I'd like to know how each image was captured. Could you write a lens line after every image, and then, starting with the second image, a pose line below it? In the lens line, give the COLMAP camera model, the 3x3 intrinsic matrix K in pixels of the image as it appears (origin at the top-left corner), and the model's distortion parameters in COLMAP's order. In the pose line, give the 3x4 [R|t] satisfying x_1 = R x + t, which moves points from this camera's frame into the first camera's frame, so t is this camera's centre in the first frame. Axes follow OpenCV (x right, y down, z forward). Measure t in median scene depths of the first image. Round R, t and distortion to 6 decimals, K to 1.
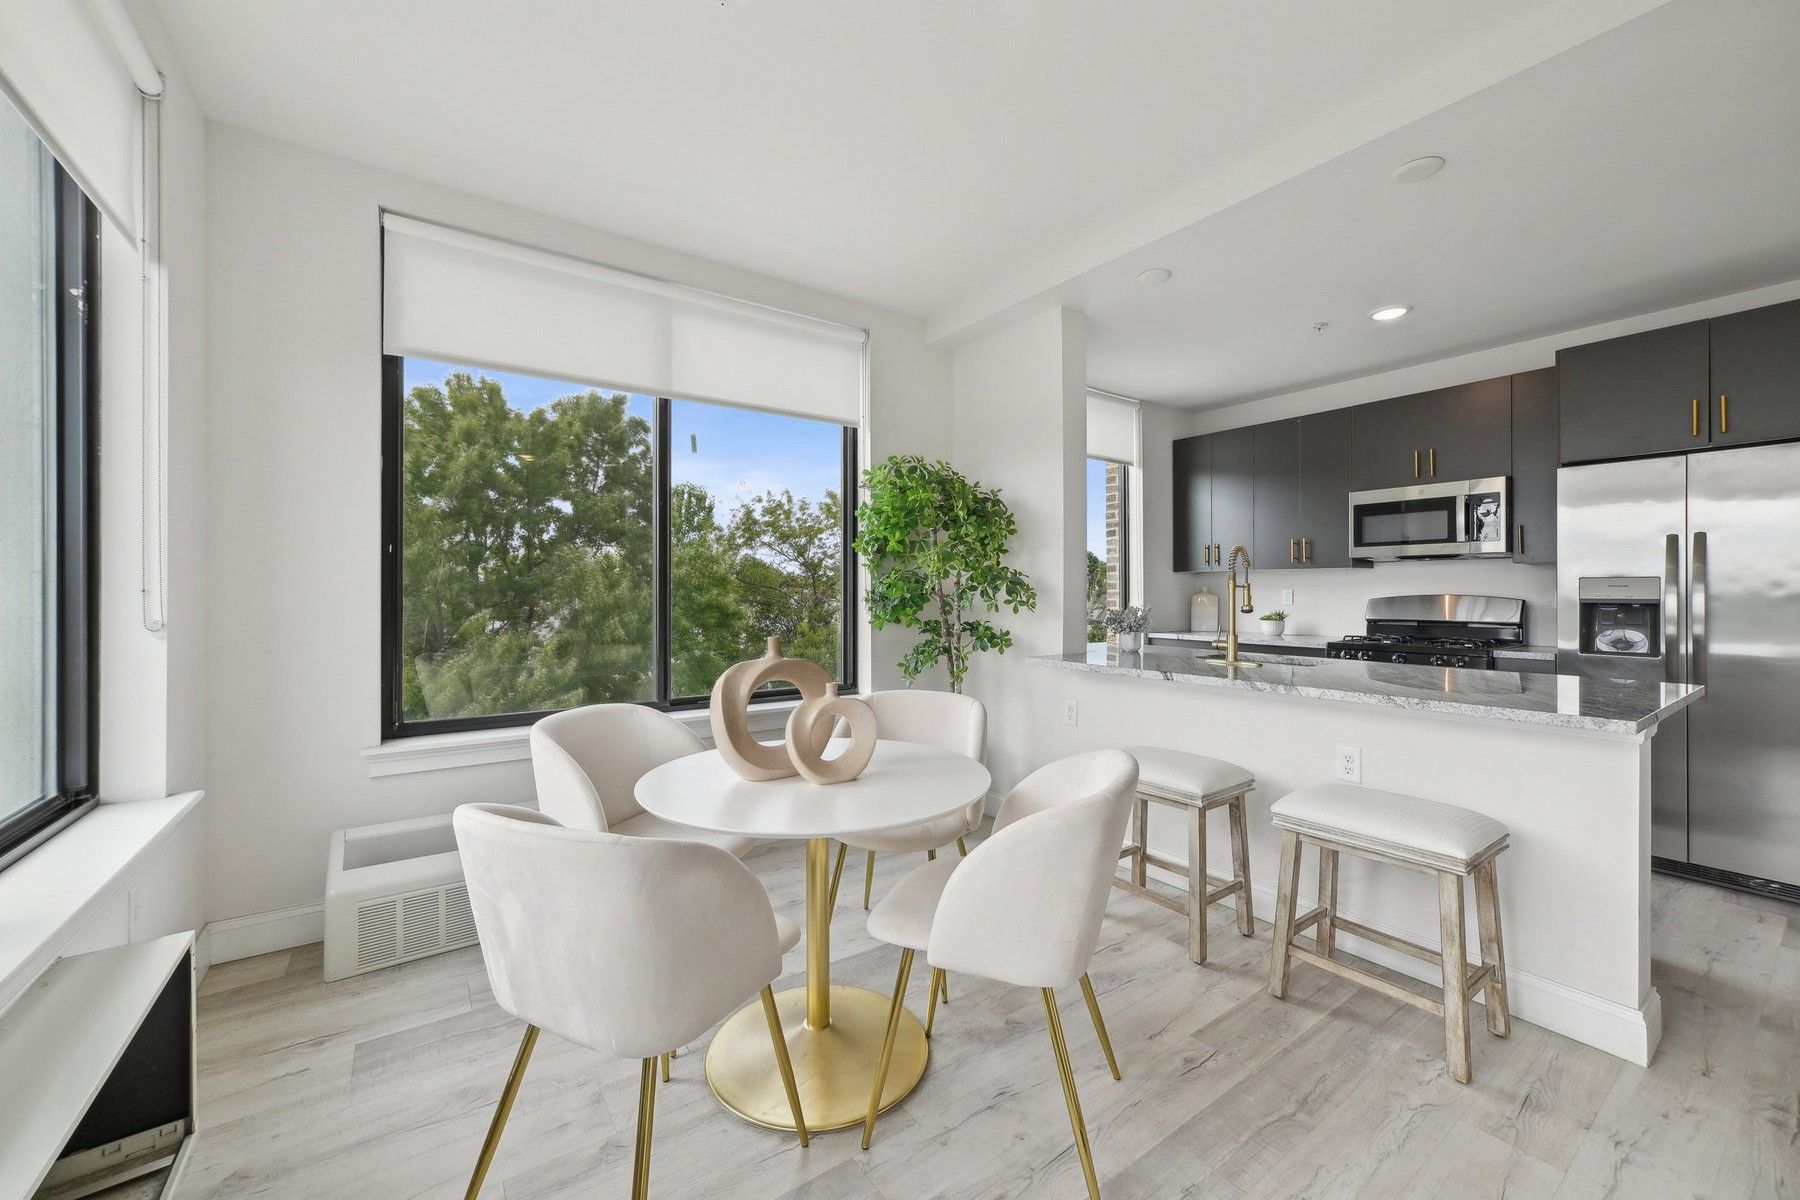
lens RADIAL K [[700.1, 0, 901.2], [0, 700.1, 595.0], [0, 0, 1]] dist [-0.003338, -0.000066]
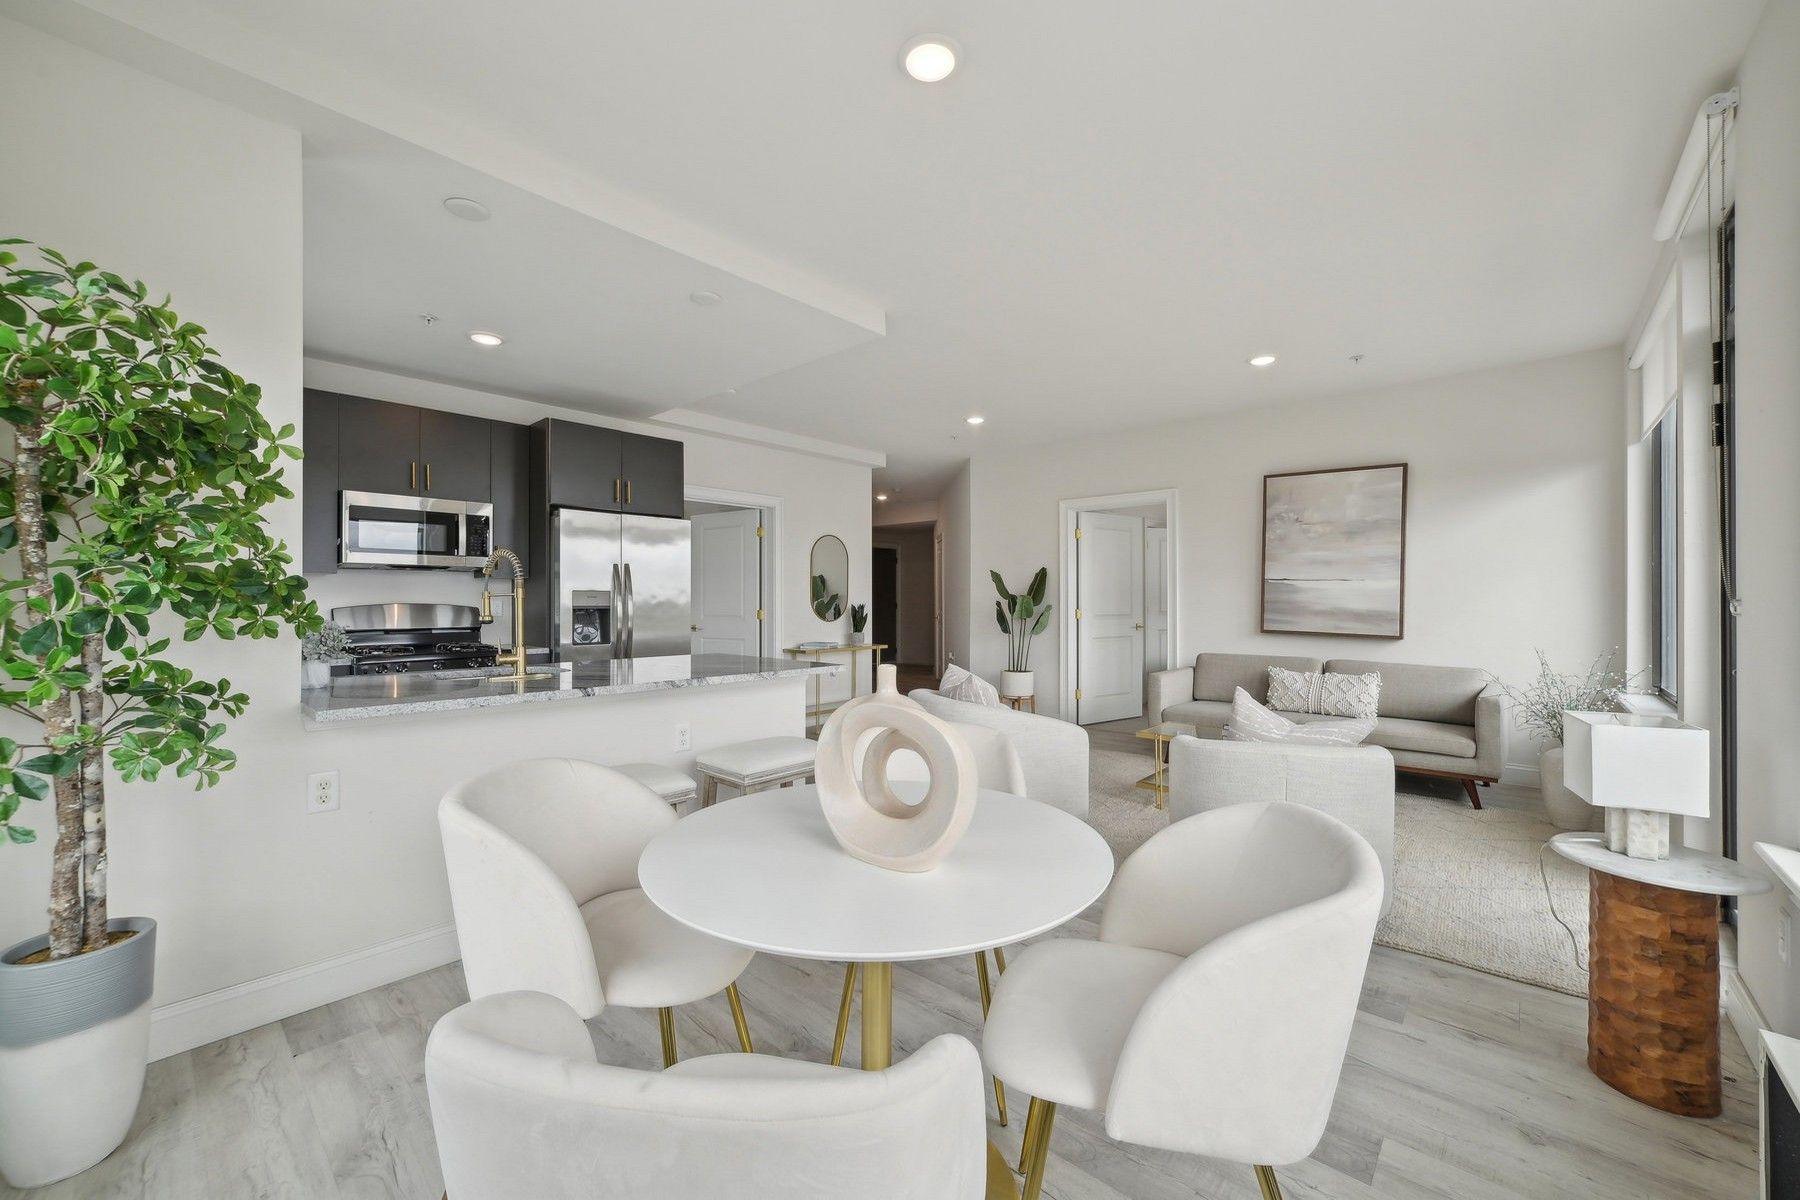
lens RADIAL K [[700.1, 0, 901.5], [0, 700.1, 602.4], [0, 0, 1]] dist [-0.003338, -0.000066]
pose [[-0.210429, -0.001018, 0.977609, -0.522220], [0.002891, 0.999994, 0.001664, -0.002161], [-0.977605, 0.003176, -0.210425, 0.670659]]
